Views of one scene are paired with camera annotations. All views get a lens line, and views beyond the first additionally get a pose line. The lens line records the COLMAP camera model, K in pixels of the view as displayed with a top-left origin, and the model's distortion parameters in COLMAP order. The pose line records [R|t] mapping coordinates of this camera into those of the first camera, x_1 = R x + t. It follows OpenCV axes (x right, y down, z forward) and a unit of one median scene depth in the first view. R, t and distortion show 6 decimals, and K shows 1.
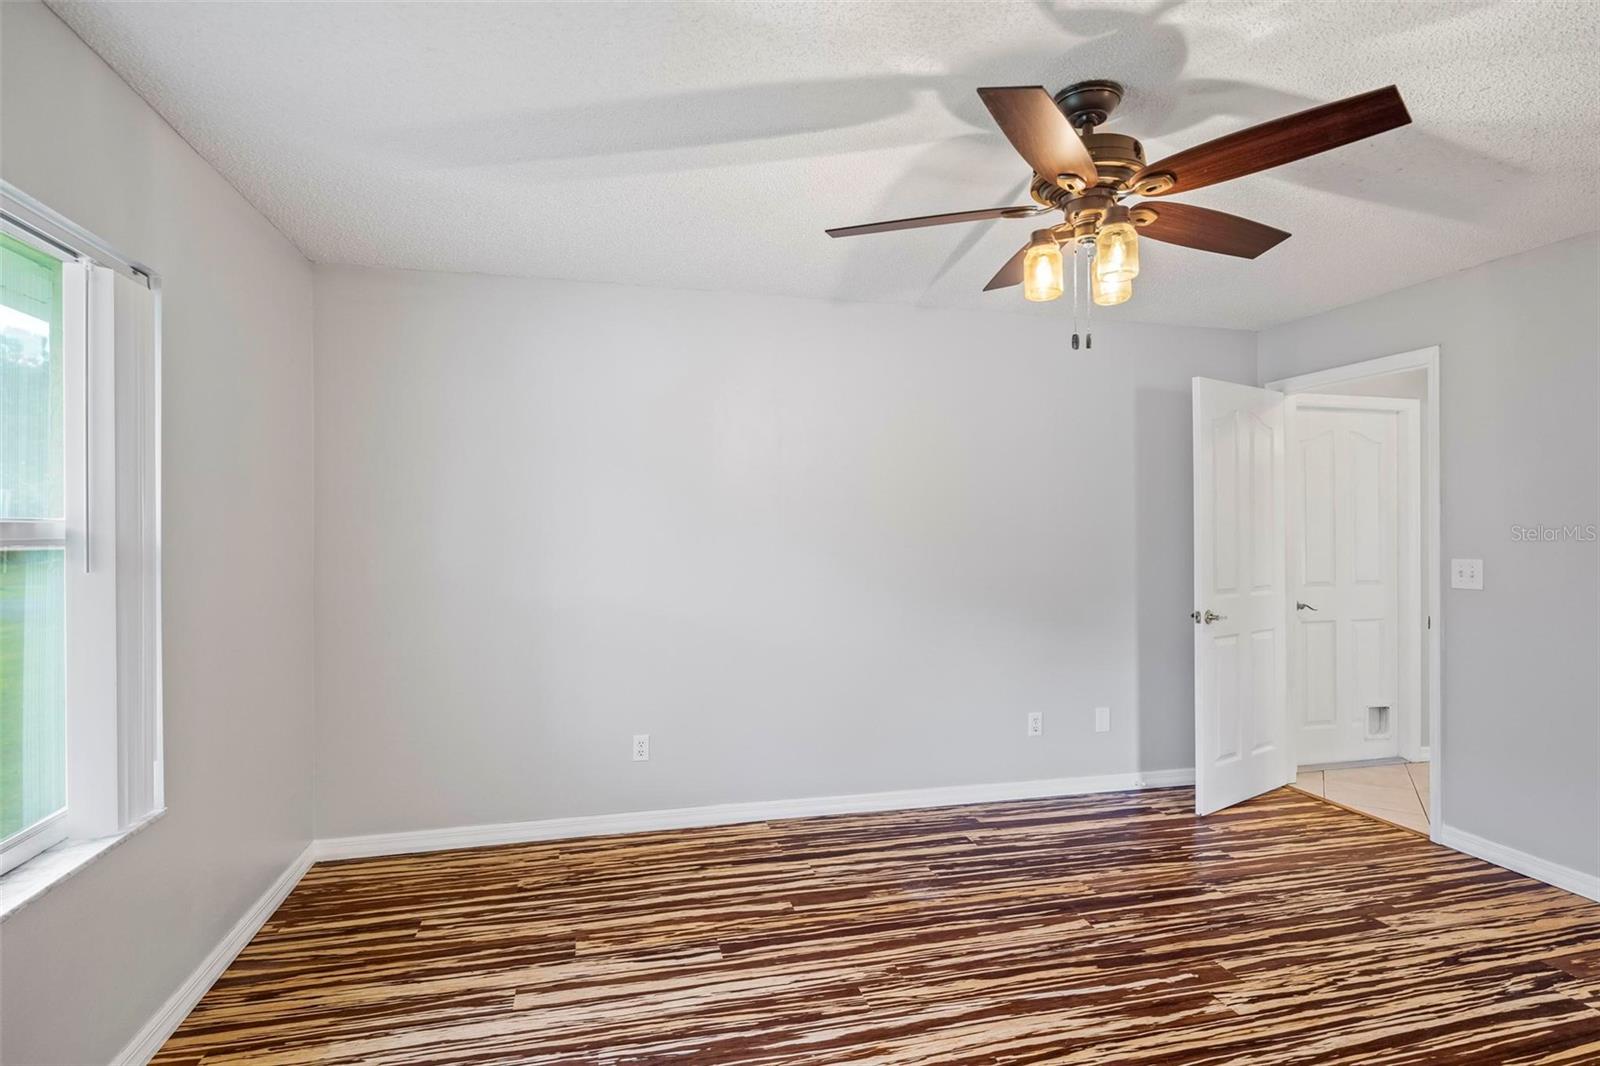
lens RADIAL K [[835.0, 0, 806.5], [0, 835.0, 539.1], [0, 0, 1]] dist [0.002561, -0.000885]
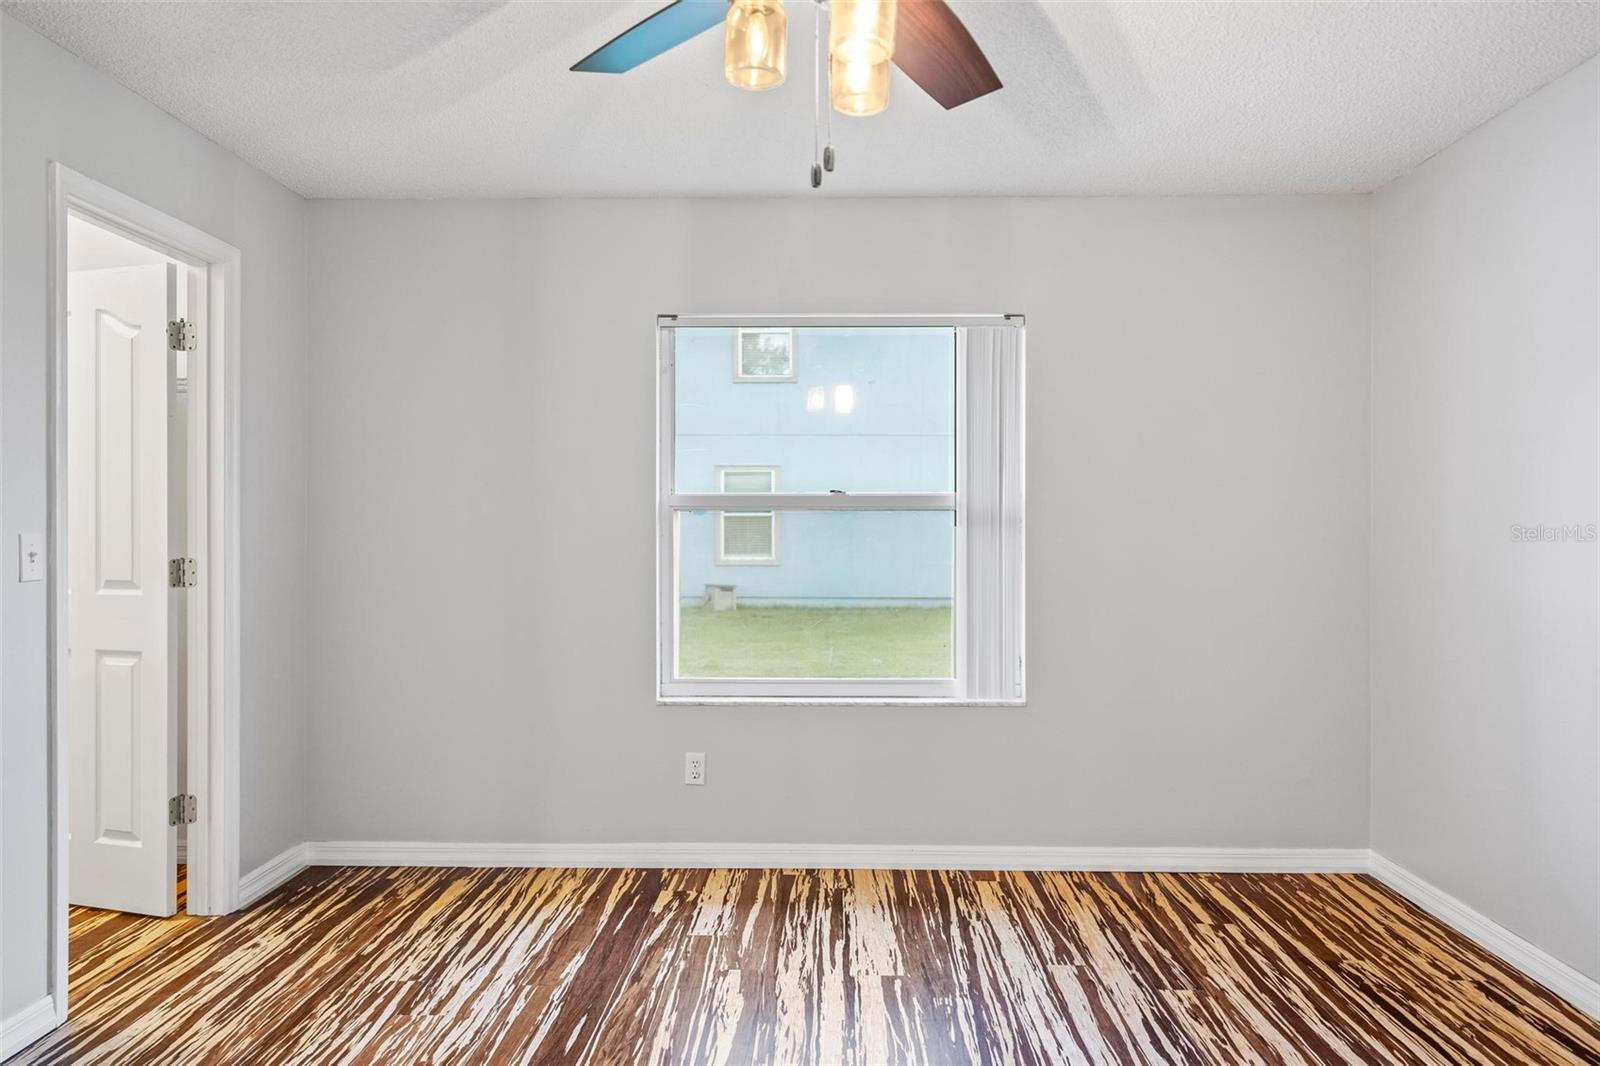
lens RADIAL K [[1105.5, 0, 802.2], [0, 1105.5, 528.5], [0, 0, 1]] dist [0.003440, 0.001908]
pose [[-0.274986, -0.000611, -0.961448, 0.848981], [-0.008368, 0.999963, 0.001758, 0.029669], [0.961412, 0.008528, -0.274981, 0.901295]]
